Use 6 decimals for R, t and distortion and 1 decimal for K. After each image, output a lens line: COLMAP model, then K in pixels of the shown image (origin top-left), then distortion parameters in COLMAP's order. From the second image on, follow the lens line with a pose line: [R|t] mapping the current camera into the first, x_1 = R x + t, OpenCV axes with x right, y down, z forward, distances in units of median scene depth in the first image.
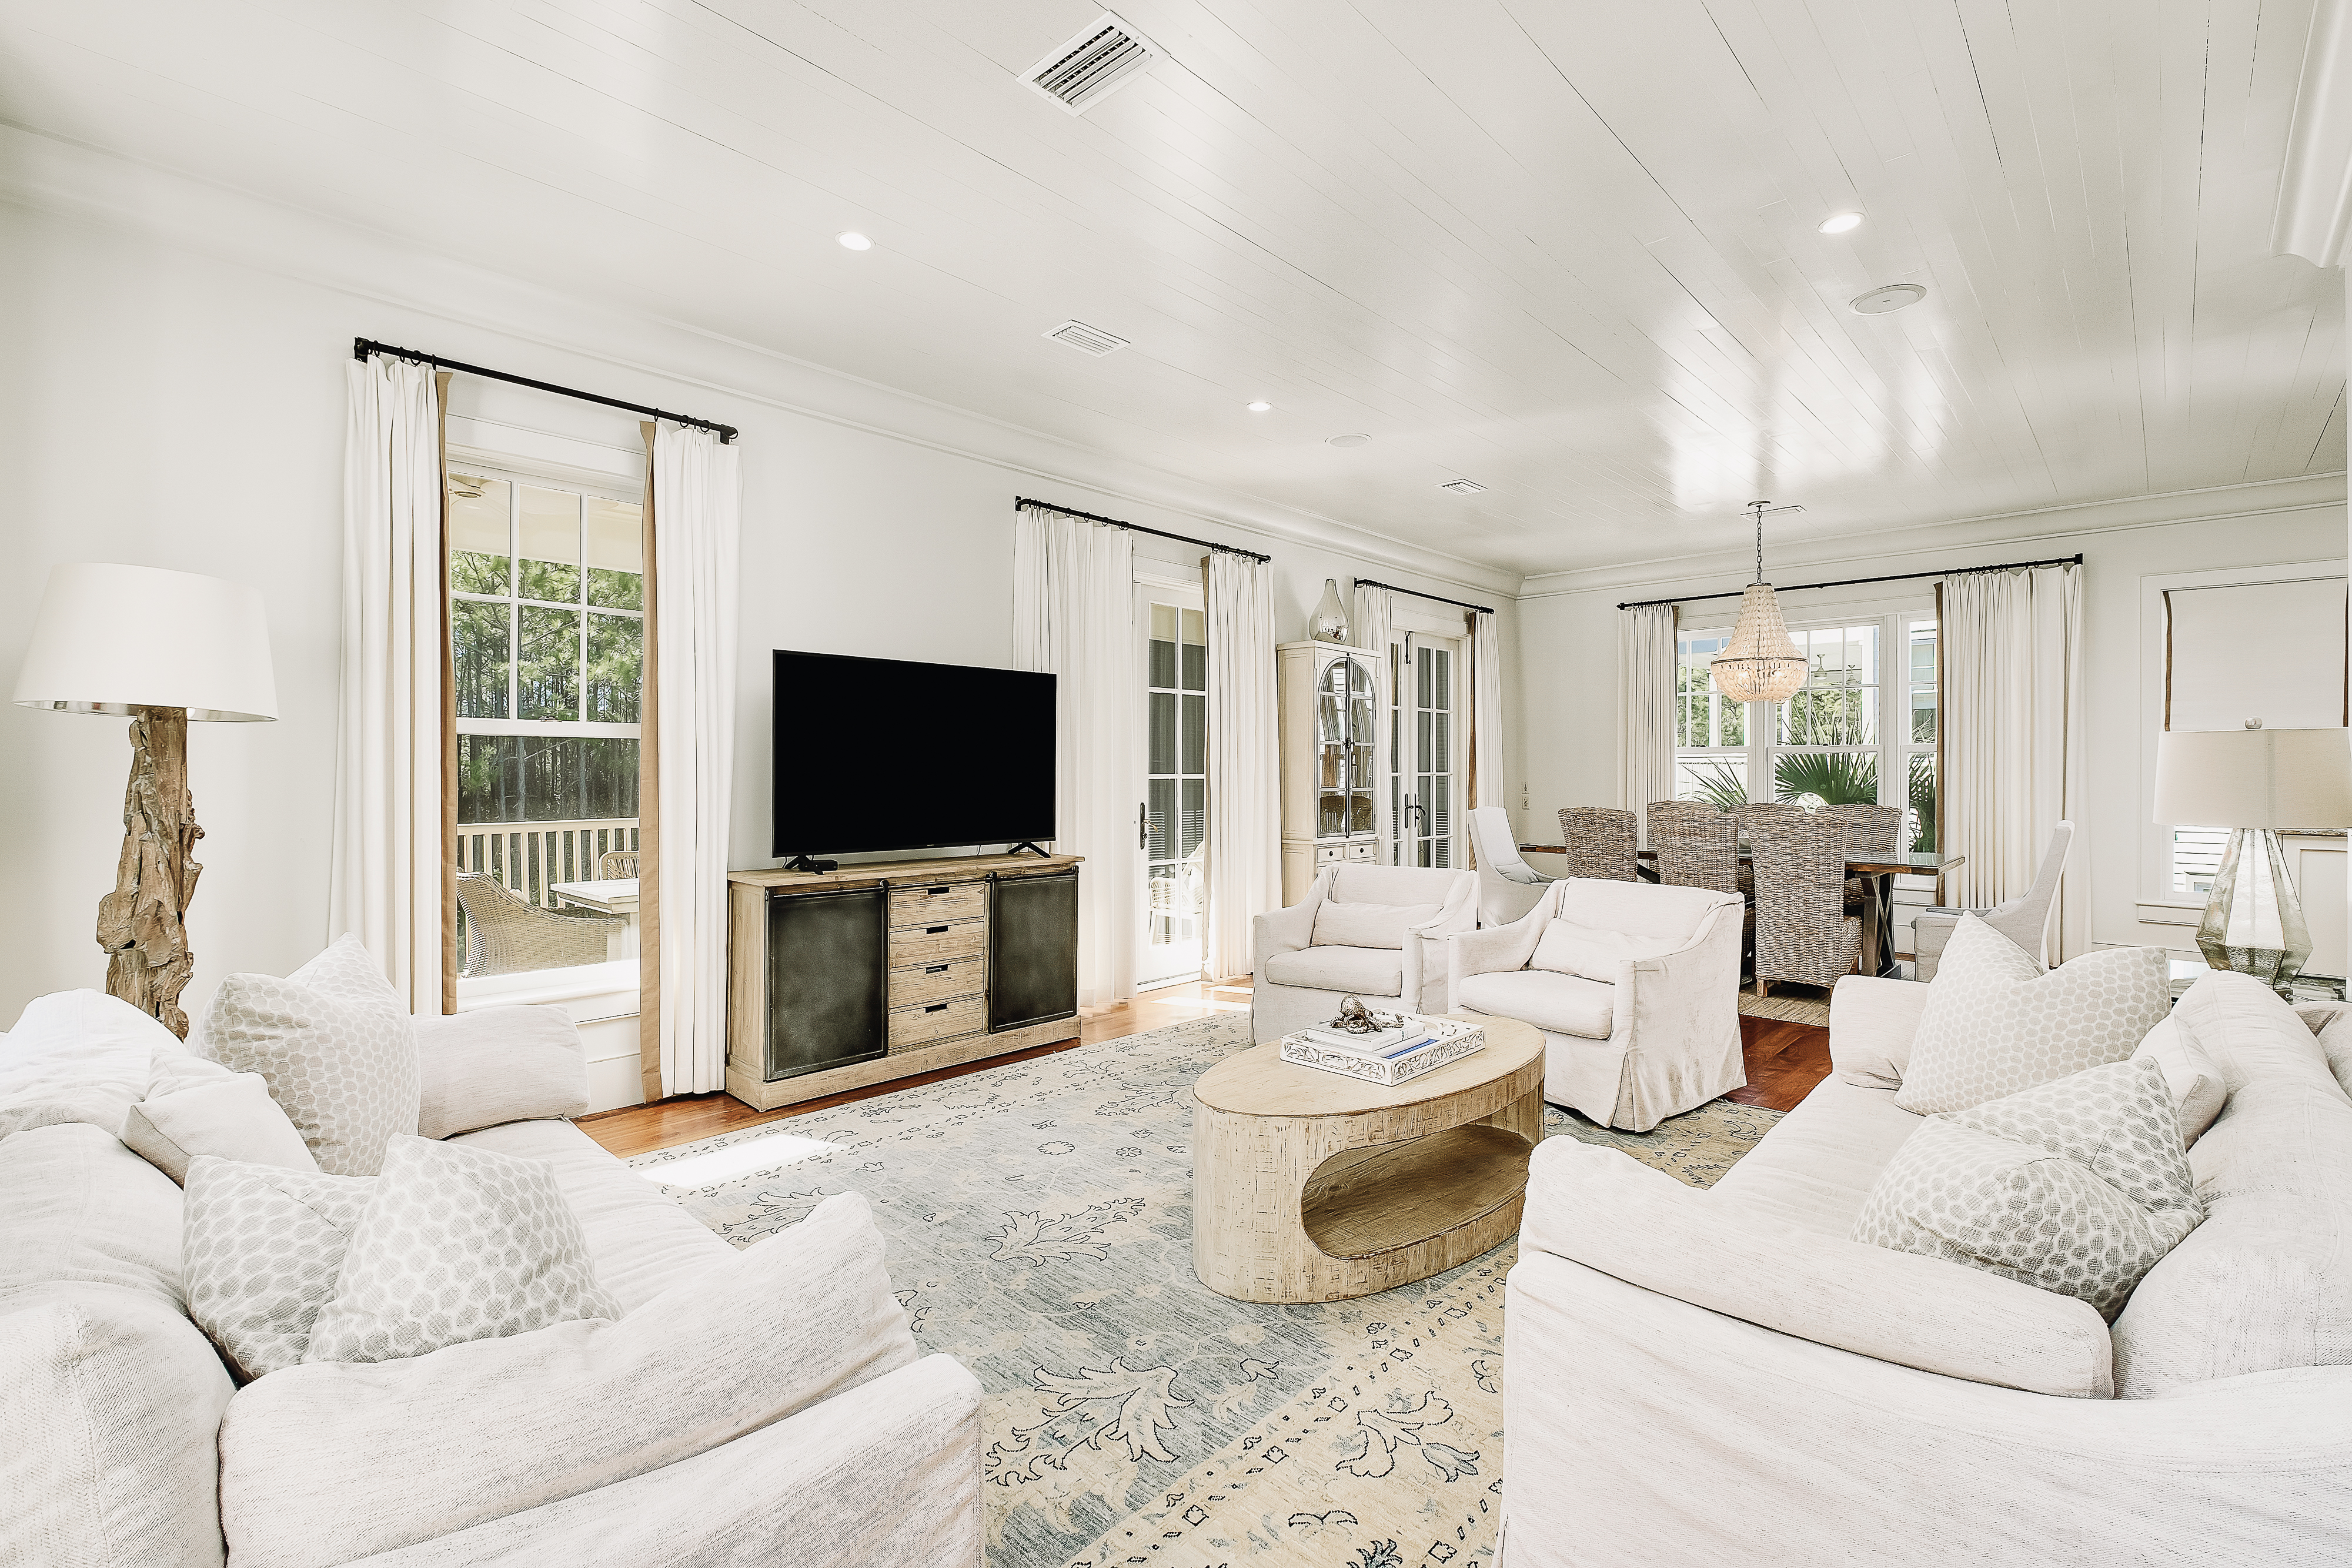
lens RADIAL K [[1029.0, 0, 1182.3], [0, 1029.0, 777.1], [0, 0, 1]] dist [-0.015484, -0.000054]
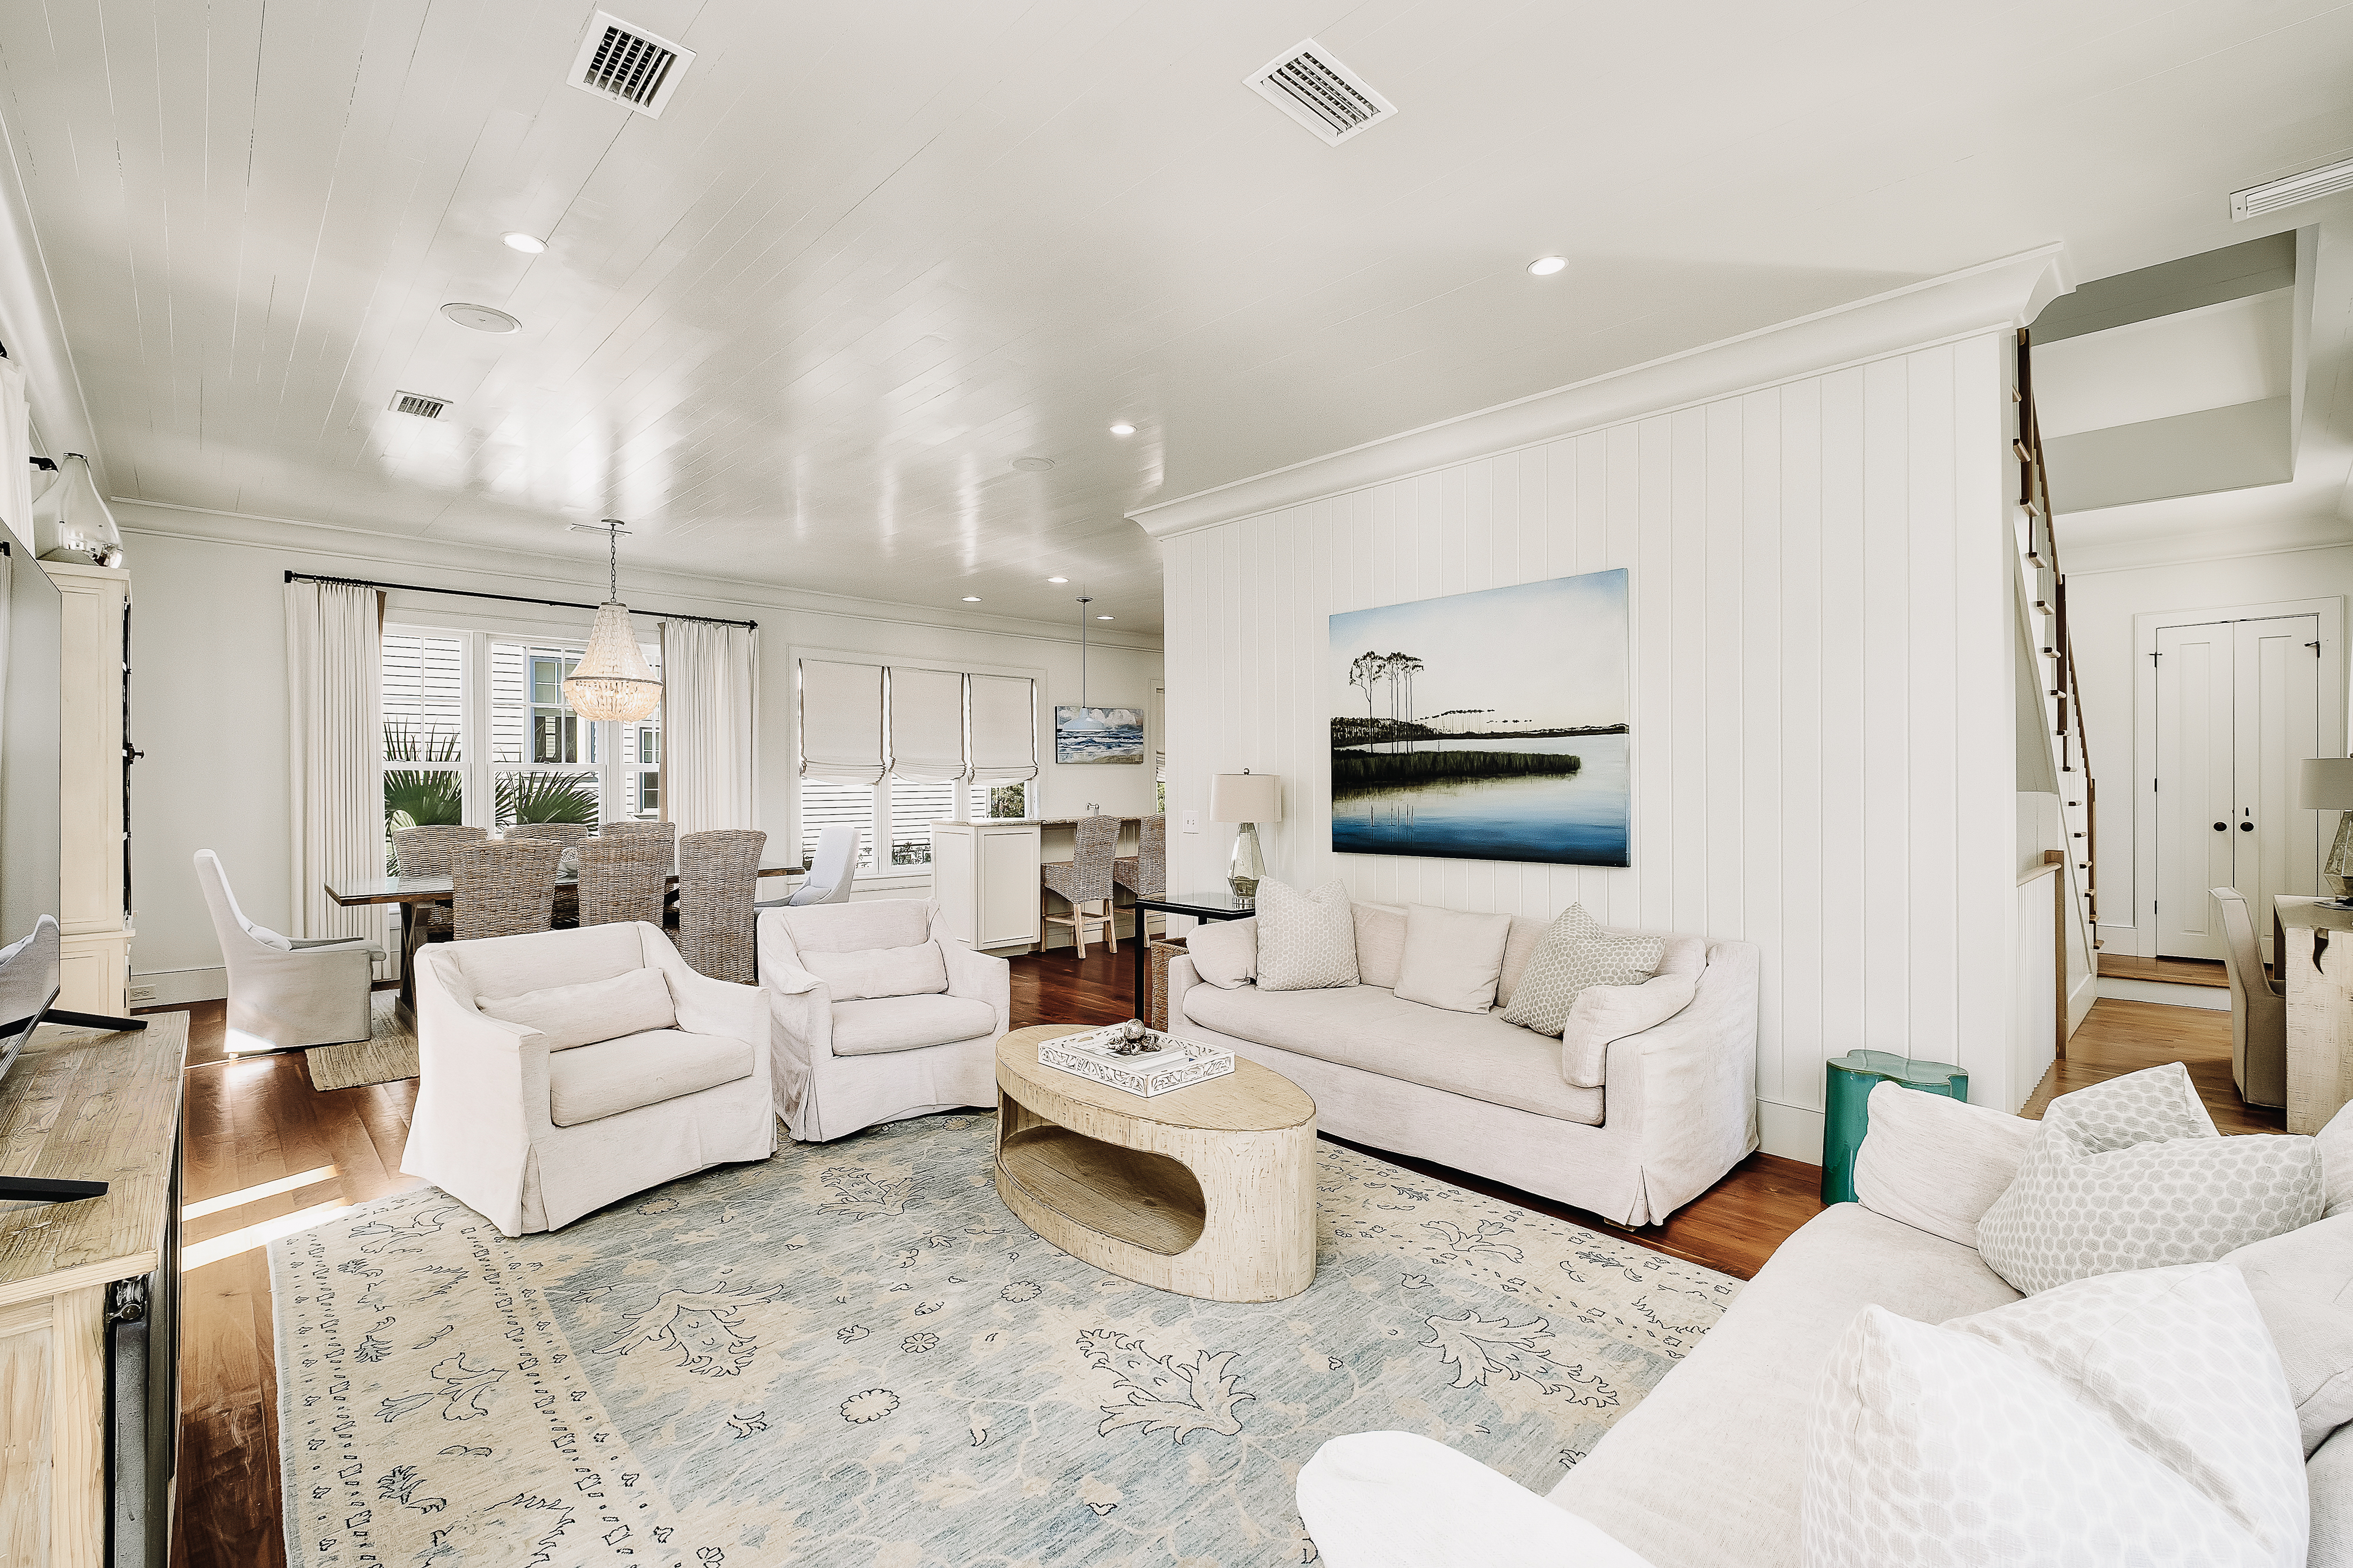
lens RADIAL K [[1019.3, 0, 1178.6], [0, 1019.3, 782.5], [0, 0, 1]] dist [0.009791, -0.009097]
pose [[0.040705, -0.007992, 0.999139, -0.611072], [0.007312, 0.999944, 0.007701, -0.028575], [-0.999144, 0.006992, 0.040762, 0.627598]]
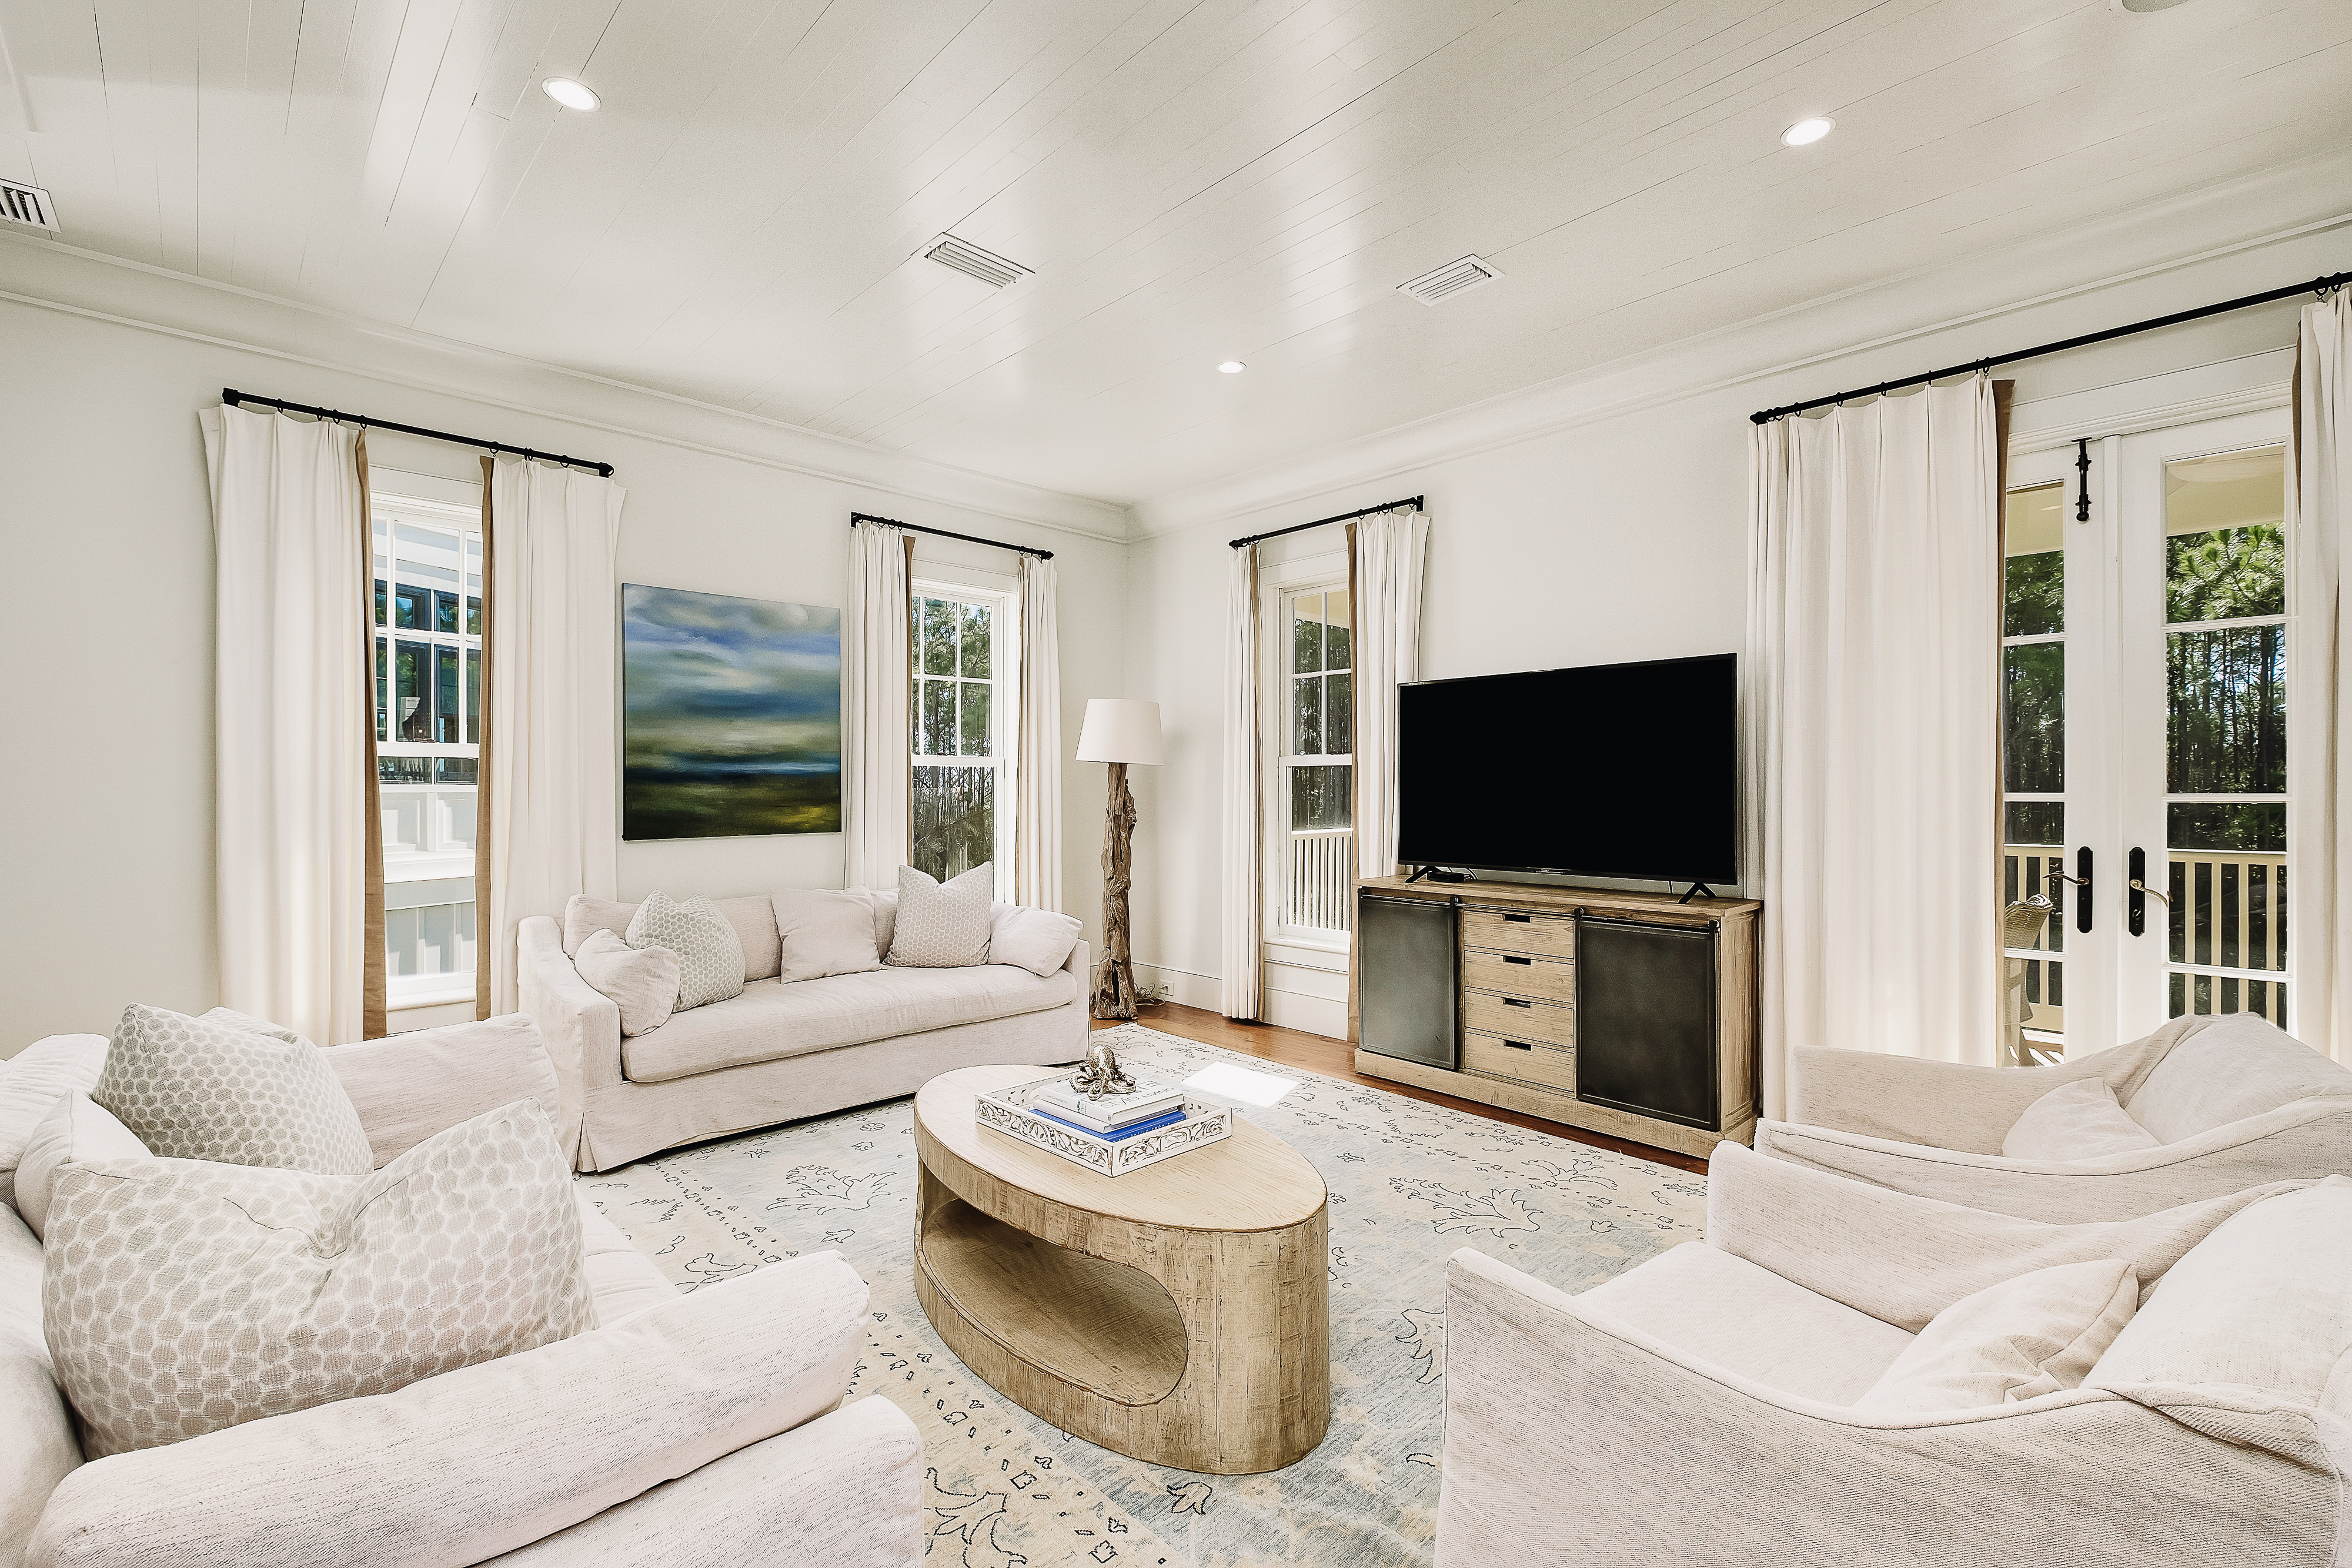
lens RADIAL K [[1018.9, 0, 1178.1], [0, 1018.9, 782.5], [0, 0, 1]] dist [0.009791, -0.009097]
pose [[-0.050269, -0.008810, -0.998697, 0.719275], [-0.003911, 0.999955, -0.008625, -0.002675], [0.998728, 0.003472, -0.050301, 0.766107]]
